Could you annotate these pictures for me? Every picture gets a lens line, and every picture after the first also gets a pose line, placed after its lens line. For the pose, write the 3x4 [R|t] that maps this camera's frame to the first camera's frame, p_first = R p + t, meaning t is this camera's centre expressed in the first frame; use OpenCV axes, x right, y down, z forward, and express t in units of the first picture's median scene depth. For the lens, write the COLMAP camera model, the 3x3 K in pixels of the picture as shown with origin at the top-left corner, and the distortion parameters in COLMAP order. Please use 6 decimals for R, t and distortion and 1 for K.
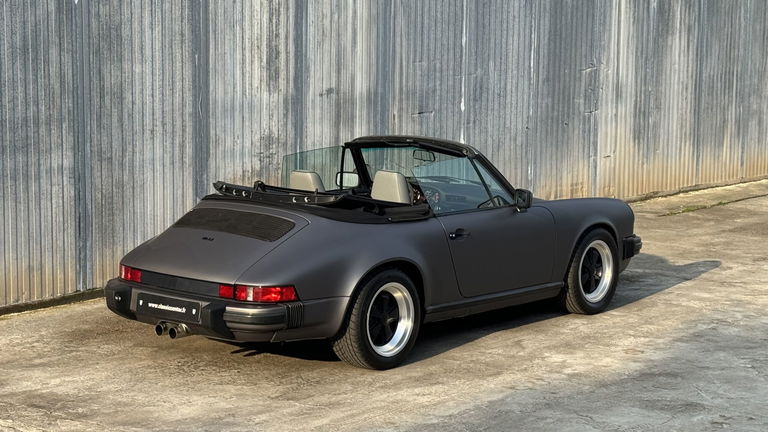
lens RADIAL K [[1561.8, 0, 384.0], [0, 1561.8, 216.0], [0, 0, 1]] dist [0.023266, 0.134571]
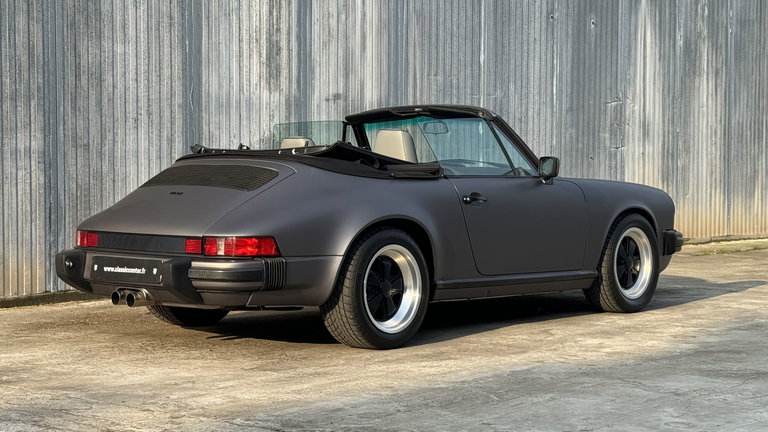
lens RADIAL K [[1421.2, 0, 373.6], [0, 1421.2, 216.7], [0, 0, 1]] dist [0.064234, 0.050211]
pose [[0.999499, -0.008120, -0.030602, 0.014042], [0.005216, 0.995577, -0.093809, 0.080088], [0.031228, 0.093602, 0.995120, 0.189546]]
